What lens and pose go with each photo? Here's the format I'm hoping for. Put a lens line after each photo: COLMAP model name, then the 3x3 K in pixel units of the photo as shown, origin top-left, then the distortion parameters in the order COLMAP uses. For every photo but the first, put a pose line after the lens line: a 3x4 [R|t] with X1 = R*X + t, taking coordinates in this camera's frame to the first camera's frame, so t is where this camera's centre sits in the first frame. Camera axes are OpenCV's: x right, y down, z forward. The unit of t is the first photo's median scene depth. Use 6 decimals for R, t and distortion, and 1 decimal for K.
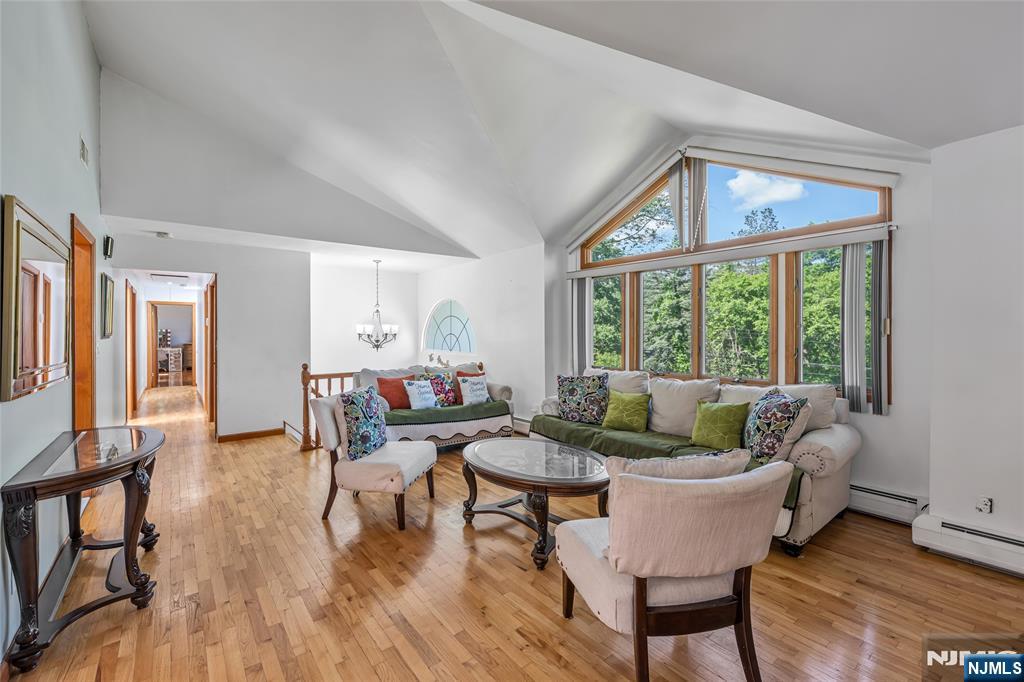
lens RADIAL K [[432.6, 0, 516.7], [0, 432.6, 333.0], [0, 0, 1]] dist [-0.000088, -0.000034]
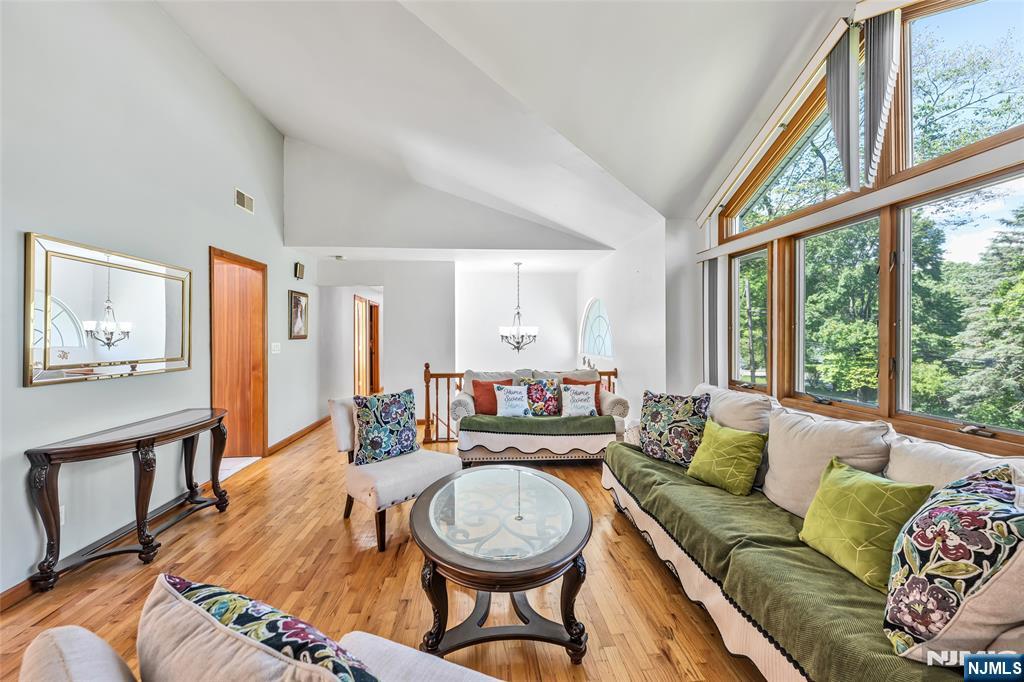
lens RADIAL K [[410.5, 0, 517.4], [0, 410.5, 336.0], [0, 0, 1]] dist [0.000157, 0.000242]
pose [[0.837684, 0.000383, -0.546156, 0.257135], [0.001285, 0.999996, 0.002673, 0.000252], [0.546154, -0.002941, 0.837680, 0.251827]]
